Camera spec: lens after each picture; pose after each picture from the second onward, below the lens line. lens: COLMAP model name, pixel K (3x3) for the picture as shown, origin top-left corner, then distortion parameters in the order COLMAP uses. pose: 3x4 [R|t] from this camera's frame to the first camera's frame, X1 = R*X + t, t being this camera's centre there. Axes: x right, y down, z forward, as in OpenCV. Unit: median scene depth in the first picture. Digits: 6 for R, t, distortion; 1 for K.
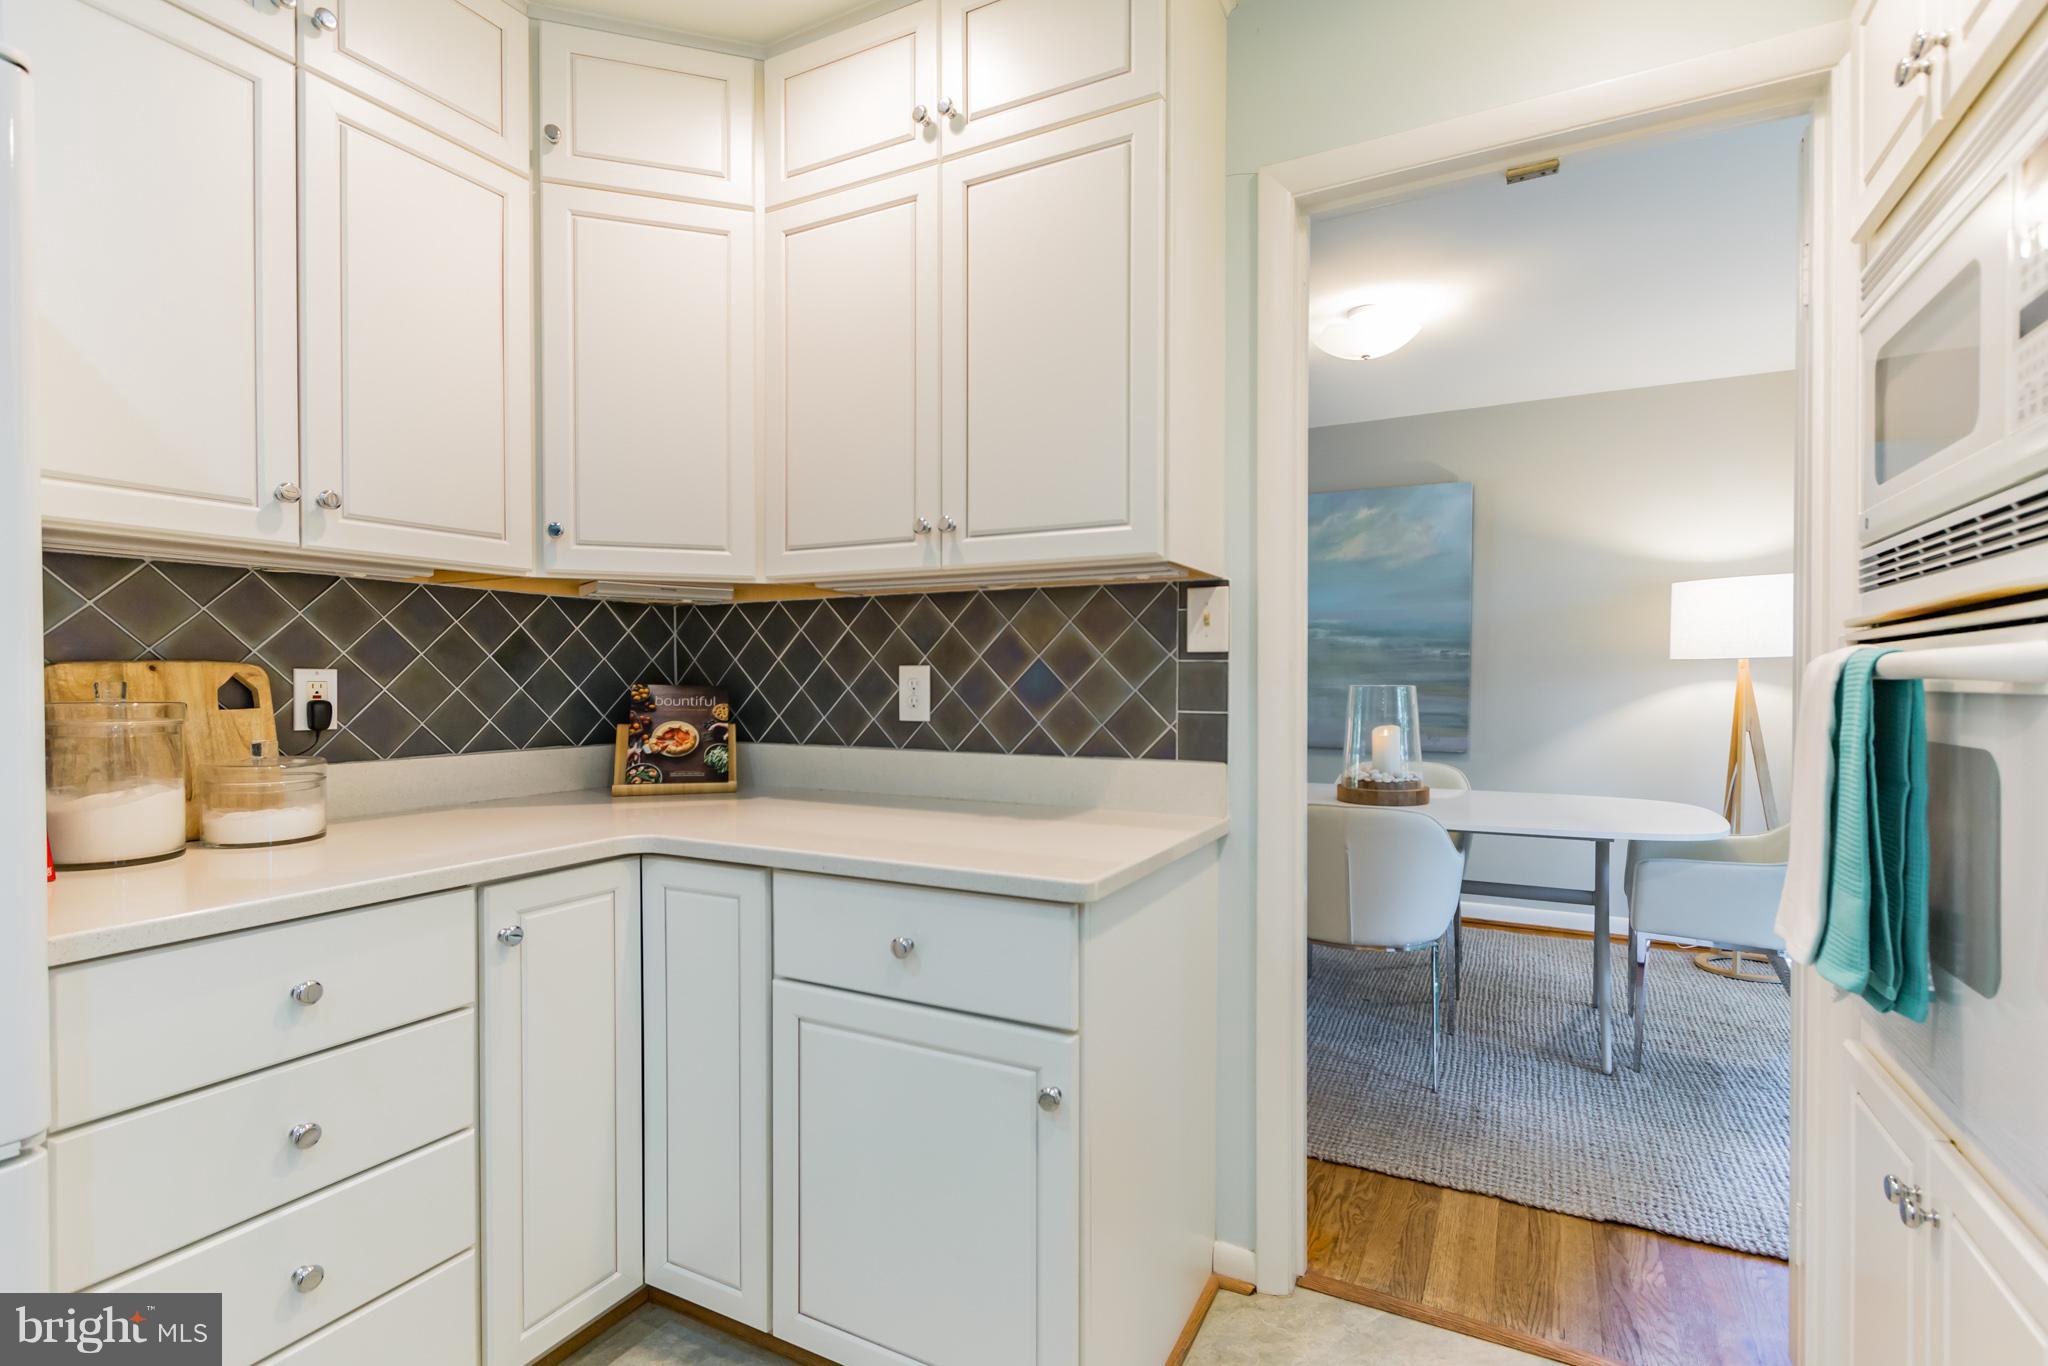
lens RADIAL K [[966.0, 0, 1021.7], [0, 966.0, 688.0], [0, 0, 1]] dist [0.003325, -0.000363]
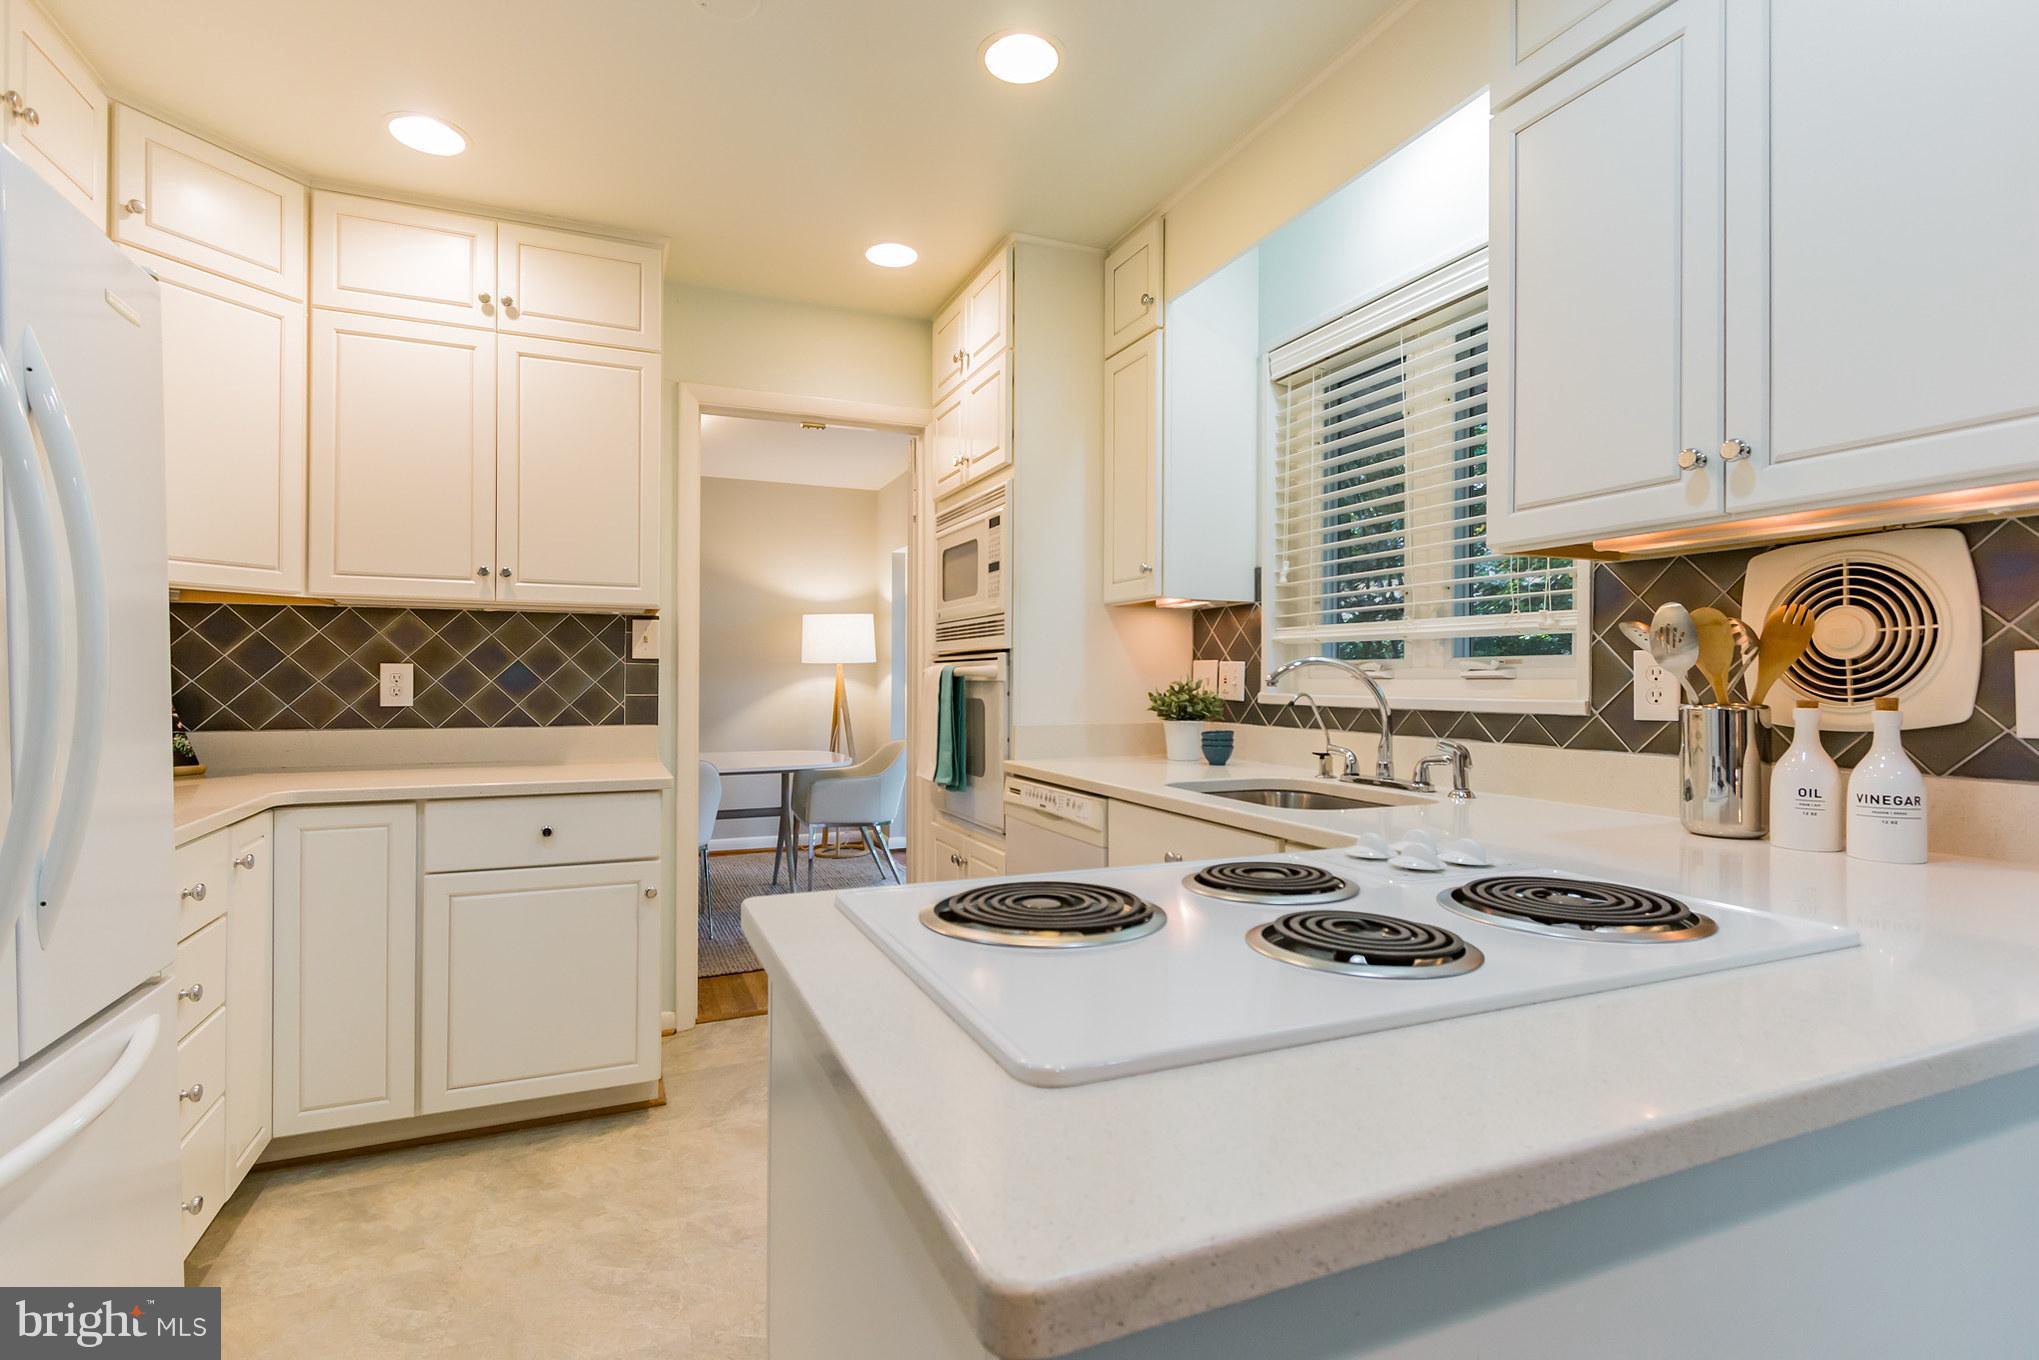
lens RADIAL K [[950.9, 0, 1016.7], [0, 950.9, 712.3], [0, 0, 1]] dist [0.003898, -0.001867]
pose [[0.630839, -0.026727, 0.775454, -0.641199], [0.003481, 0.999494, 0.031617, 0.005238], [-0.775906, -0.017246, 0.630613, -0.501860]]
